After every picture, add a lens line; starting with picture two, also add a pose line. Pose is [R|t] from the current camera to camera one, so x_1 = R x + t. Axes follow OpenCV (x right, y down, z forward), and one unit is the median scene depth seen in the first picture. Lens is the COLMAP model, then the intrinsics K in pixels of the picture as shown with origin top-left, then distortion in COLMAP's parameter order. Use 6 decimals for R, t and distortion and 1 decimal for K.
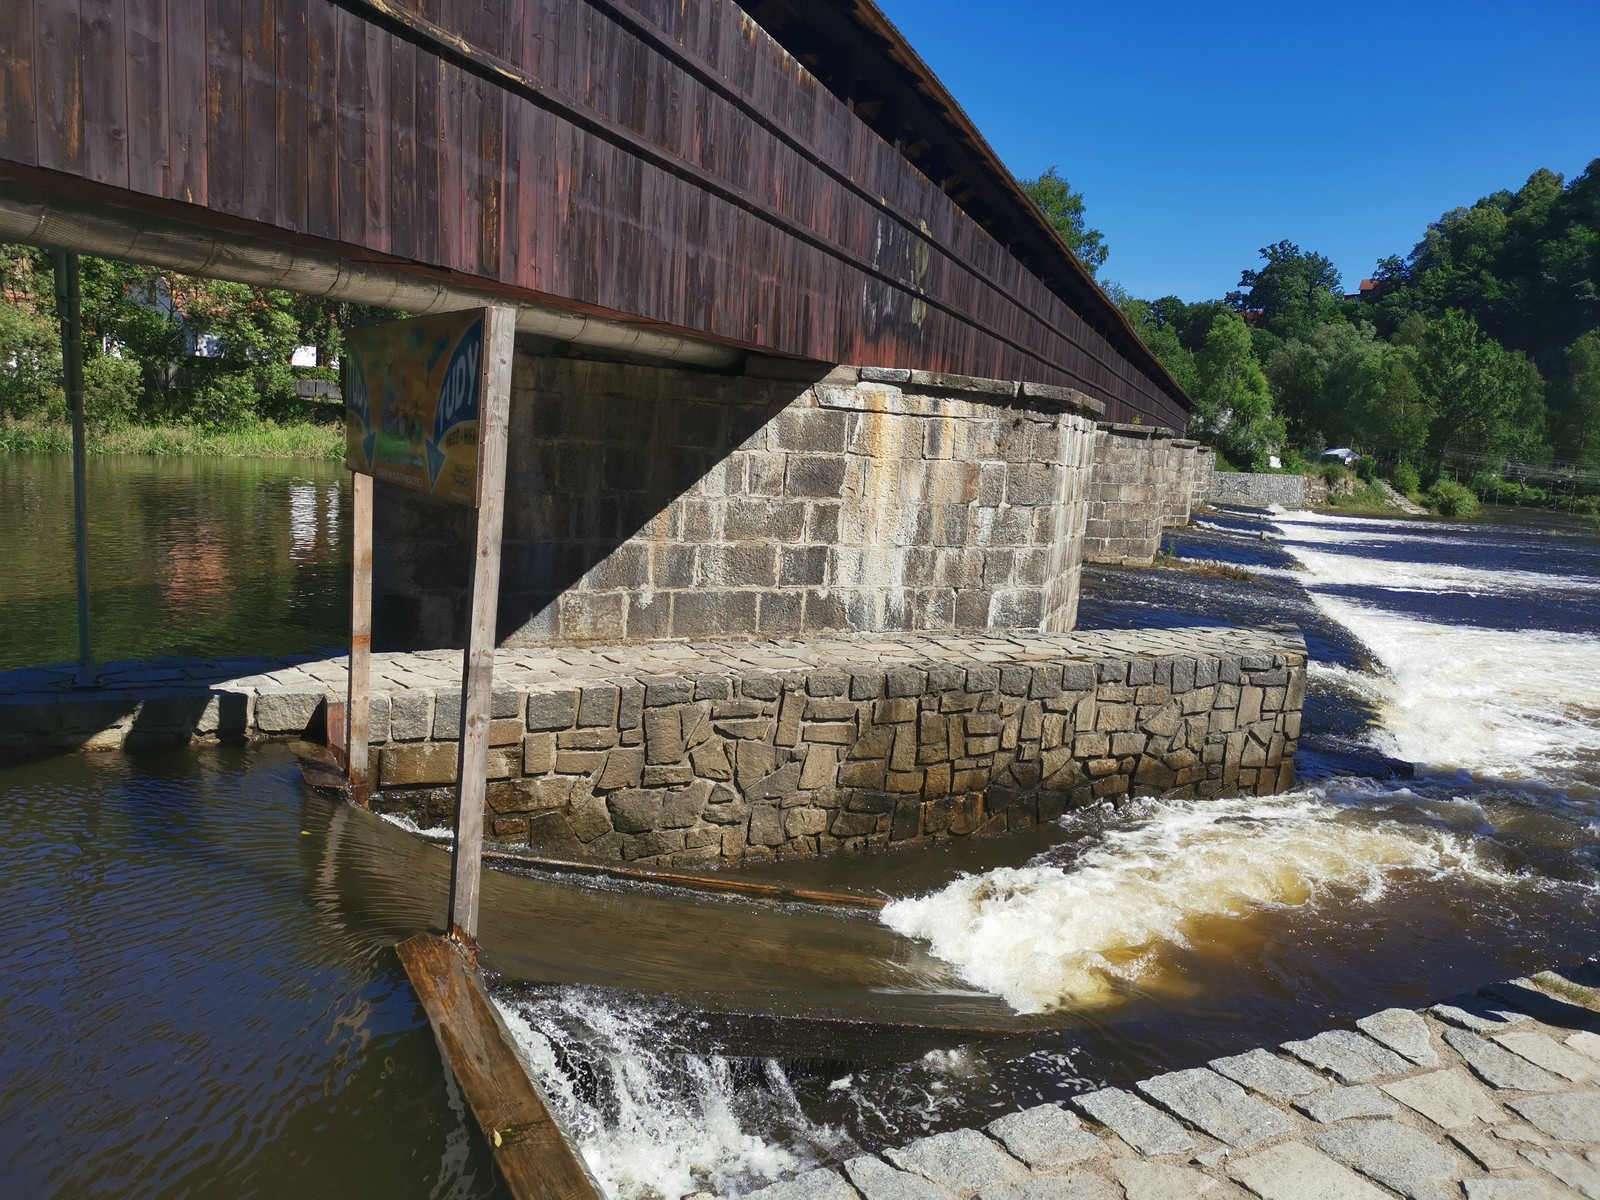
lens RADIAL K [[1152.3, 0, 800.0], [0, 1152.3, 600.0], [0, 0, 1]] dist [0.002911, -0.008305]
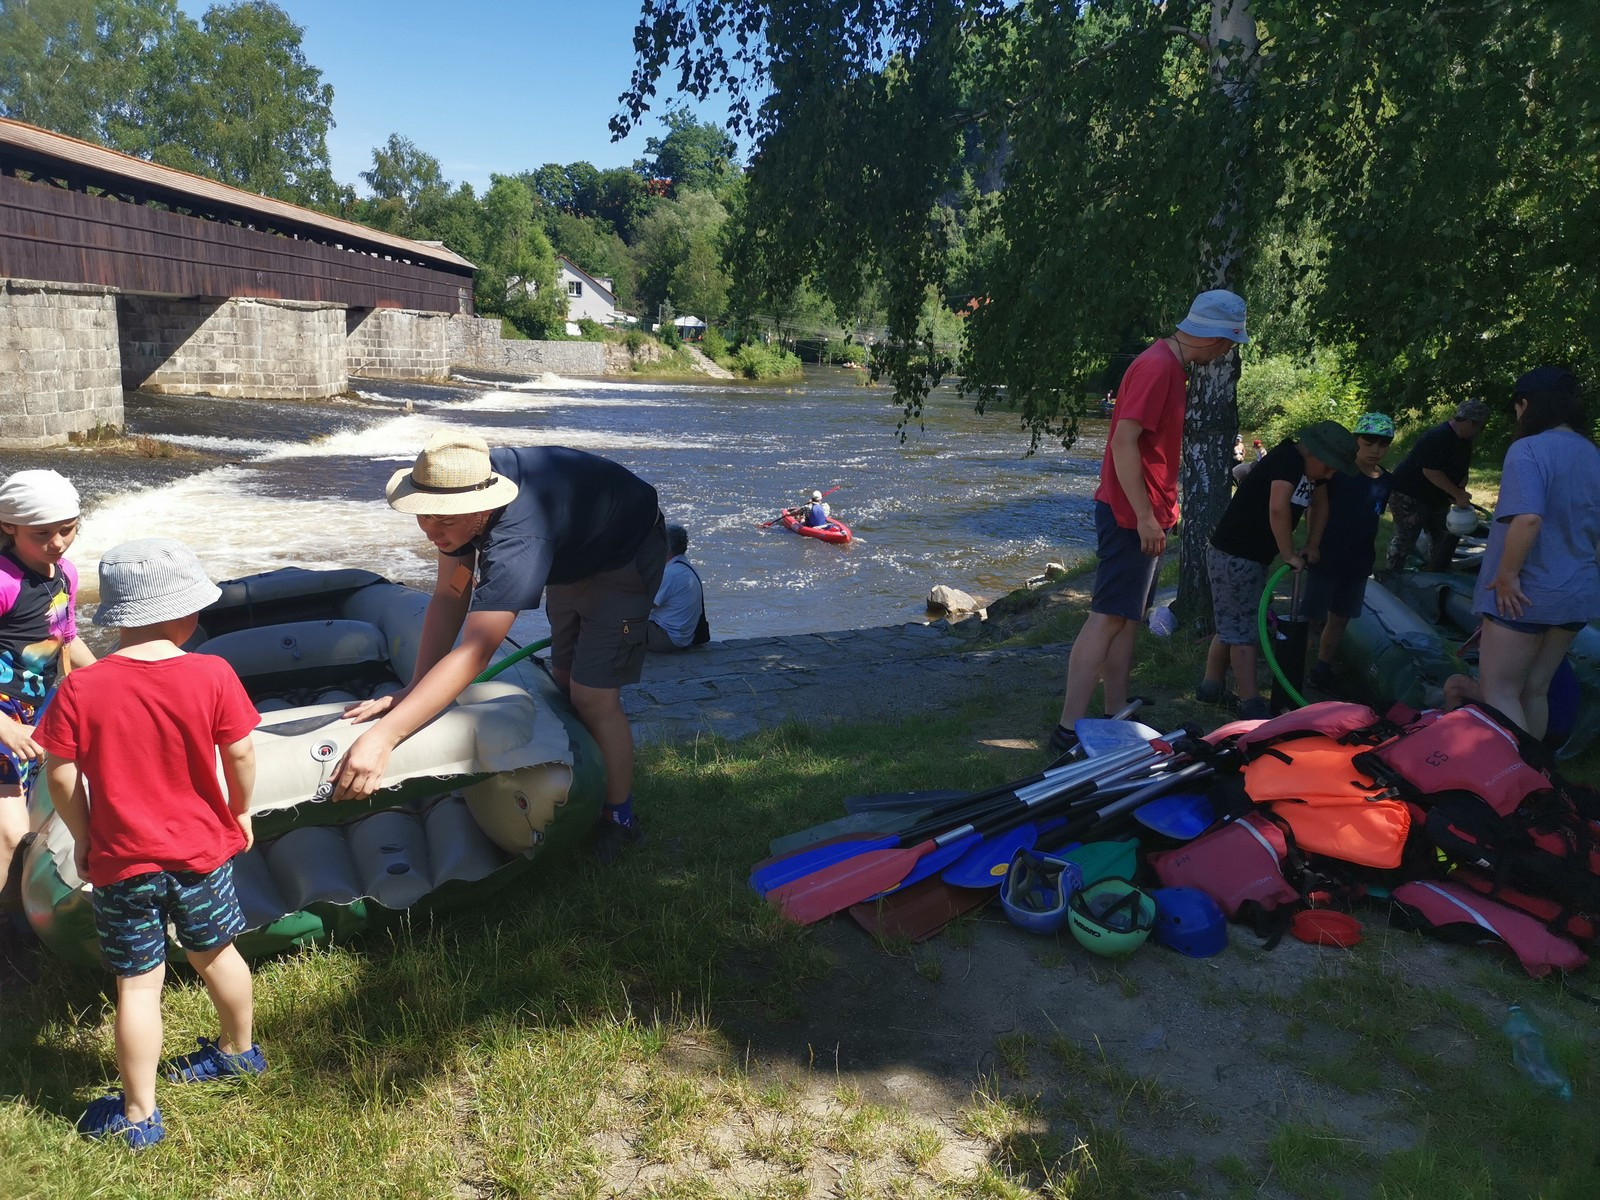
lens RADIAL K [[1152.3, 0, 800.0], [0, 1152.3, 600.0], [0, 0, 1]] dist [0.002911, -0.008305]
pose [[0.909367, -0.104294, 0.402709, 0.379814], [0.060745, 0.990977, 0.119474, 0.012453], [-0.411536, -0.084183, 0.907497, -0.010834]]
